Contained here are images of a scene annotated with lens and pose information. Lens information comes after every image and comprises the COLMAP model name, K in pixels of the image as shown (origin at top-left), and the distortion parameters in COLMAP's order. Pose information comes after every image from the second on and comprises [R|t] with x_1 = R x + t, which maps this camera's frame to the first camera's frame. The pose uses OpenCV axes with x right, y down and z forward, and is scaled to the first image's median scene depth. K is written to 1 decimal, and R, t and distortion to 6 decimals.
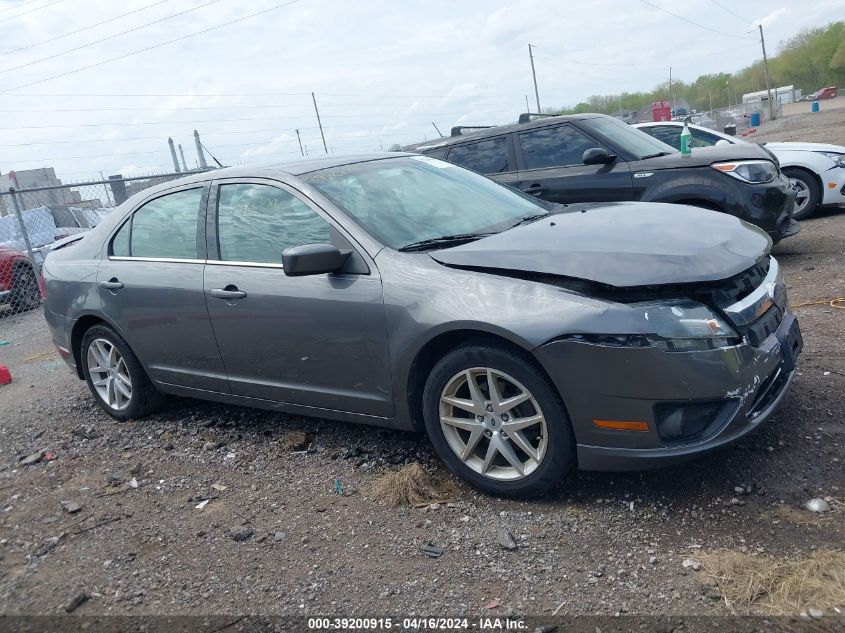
lens RADIAL K [[671.7, 0, 422.5], [0, 671.7, 316.5], [0, 0, 1]] dist [-0.022589, 0.034102]
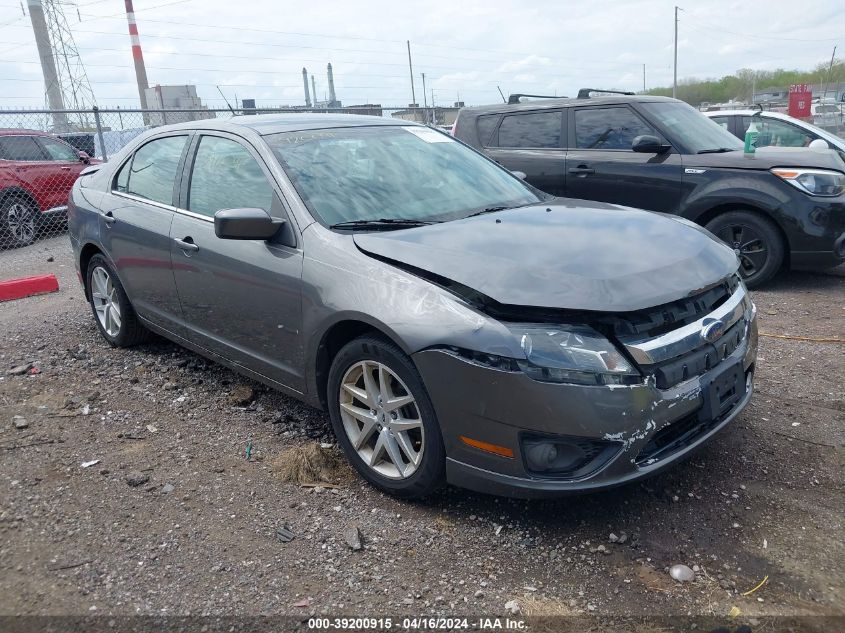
lens RADIAL K [[671.7, 0, 422.5], [0, 671.7, 316.5], [0, 0, 1]] dist [-0.022589, 0.034102]
pose [[0.977806, 0.153981, -0.142074, 0.254688], [-0.143819, 0.986423, 0.079278, -0.067340], [0.152353, -0.057086, 0.986676, 0.050560]]
